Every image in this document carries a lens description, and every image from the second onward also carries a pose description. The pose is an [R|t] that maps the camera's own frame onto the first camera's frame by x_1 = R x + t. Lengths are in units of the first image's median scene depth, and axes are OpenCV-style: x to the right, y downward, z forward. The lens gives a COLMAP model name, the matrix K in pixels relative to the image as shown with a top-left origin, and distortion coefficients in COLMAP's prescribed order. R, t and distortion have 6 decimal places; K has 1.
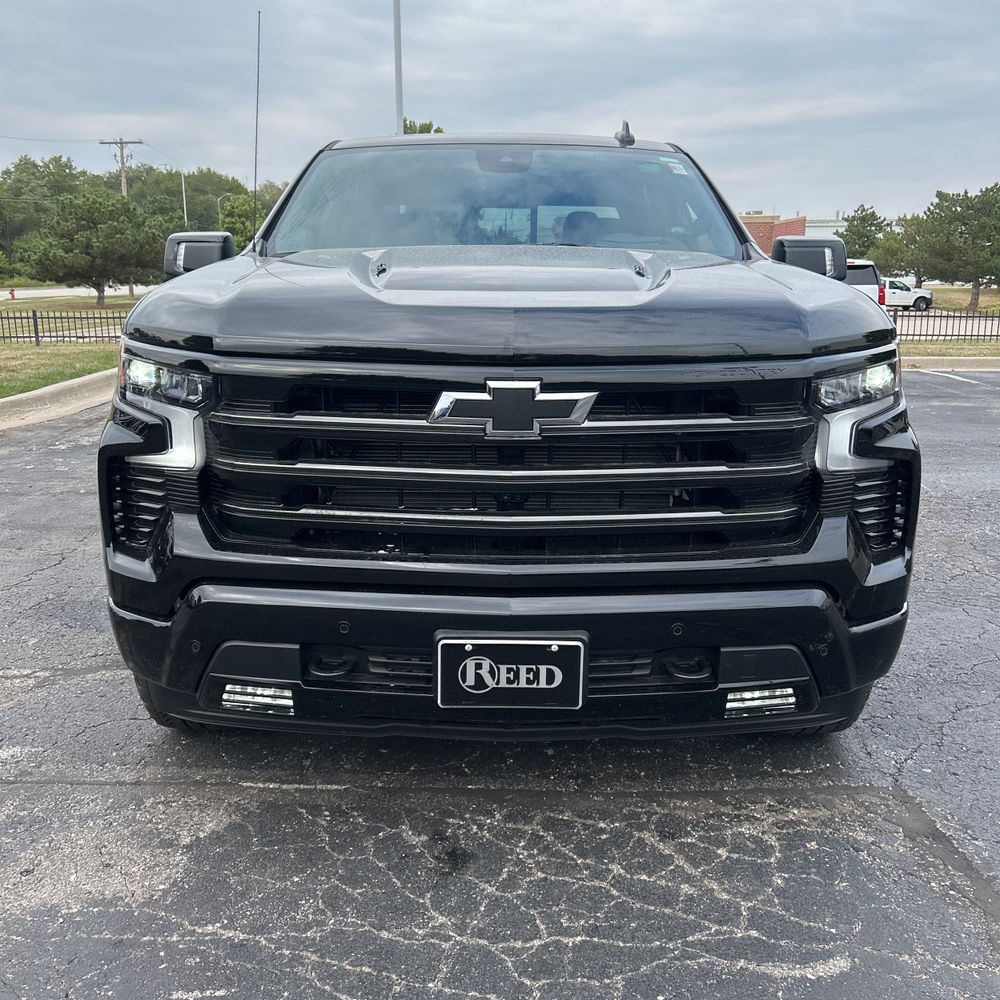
lens RADIAL K [[1012.0, 0, 490.0], [0, 1012.0, 472.2], [0, 0, 1]] dist [0.024466, 0.000000]
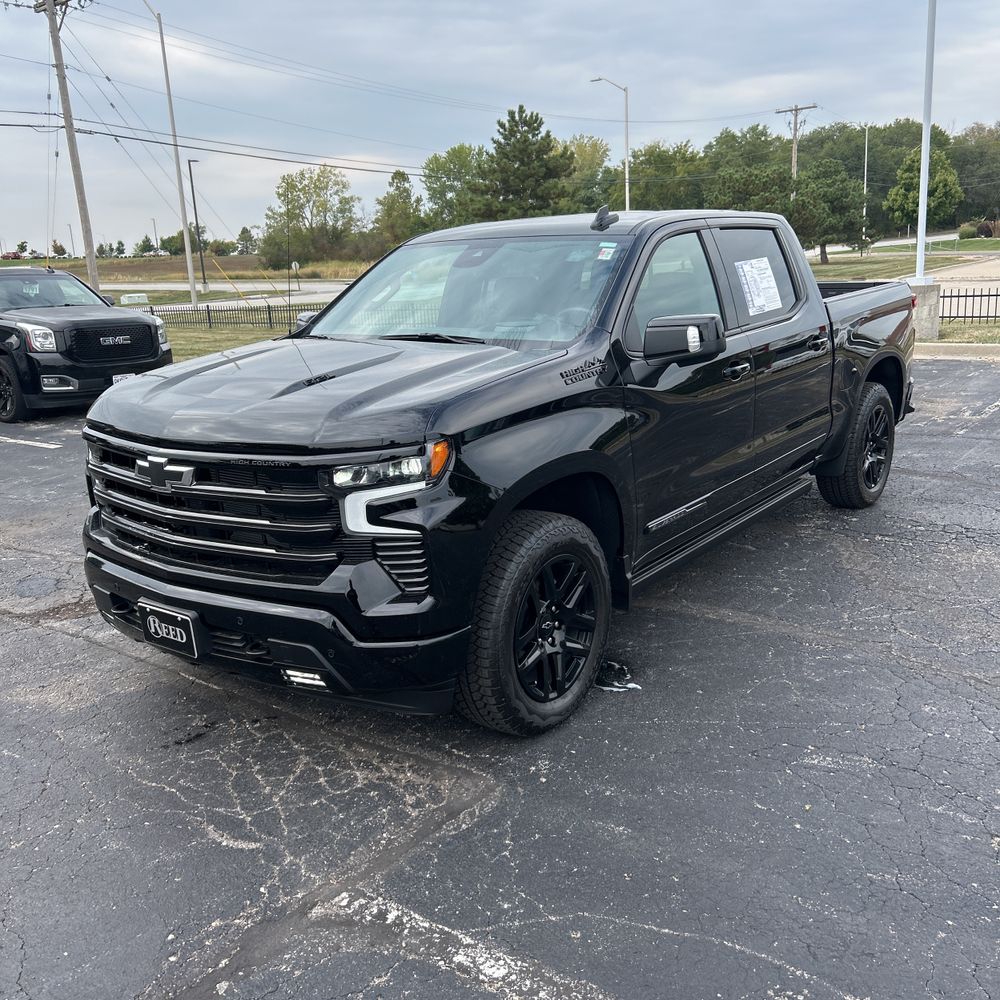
lens RADIAL K [[1012.0, 0, 507.1], [0, 1012.0, 492.9], [0, 0, 1]] dist [0.024466, 0.000000]
pose [[0.801573, 0.102354, -0.589071, 1.284268], [-0.066727, 0.994397, 0.081984, -0.179775], [0.594162, -0.026409, 0.803912, -0.010175]]
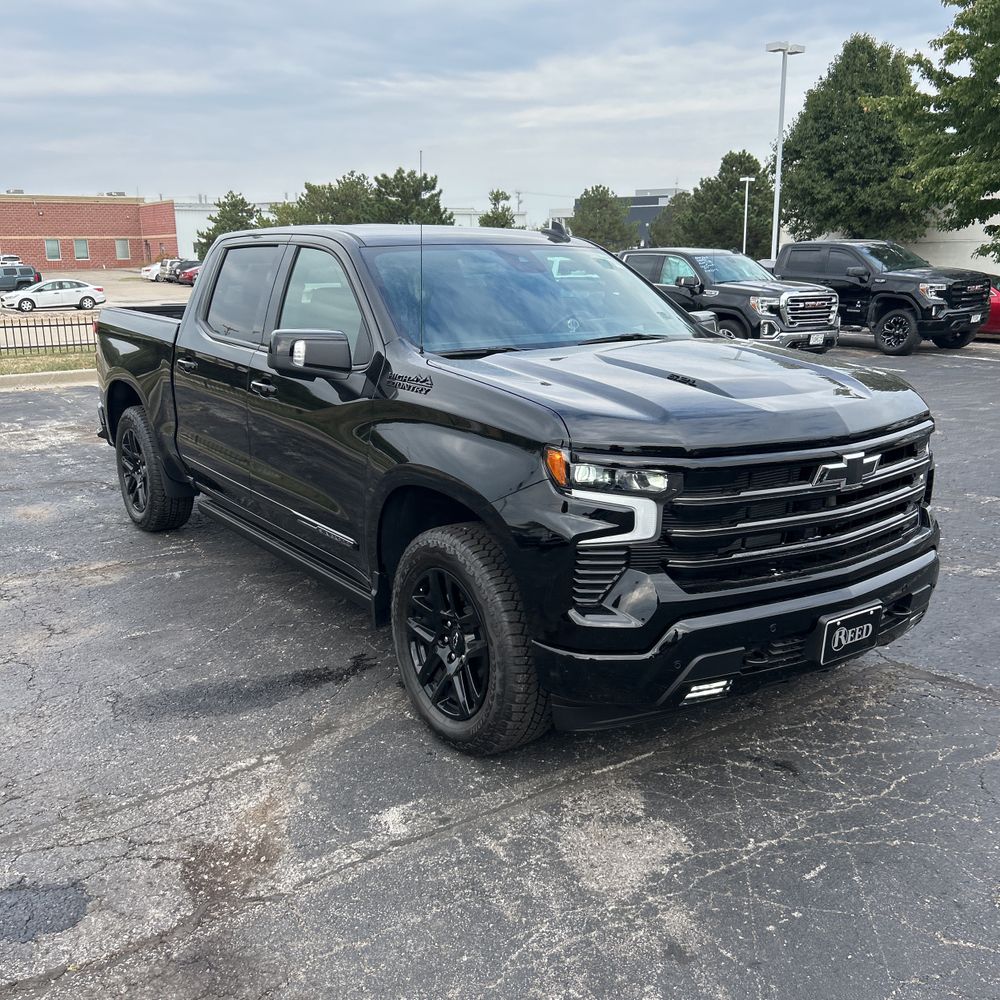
lens RADIAL K [[1012.0, 0, 484.7], [0, 1012.0, 486.8], [0, 0, 1]] dist [0.024466, 0.000000]
pose [[0.819923, -0.135601, 0.556183, -1.176460], [0.116578, 0.990734, 0.069689, -0.188688], [-0.560479, 0.007699, 0.828133, -0.006803]]
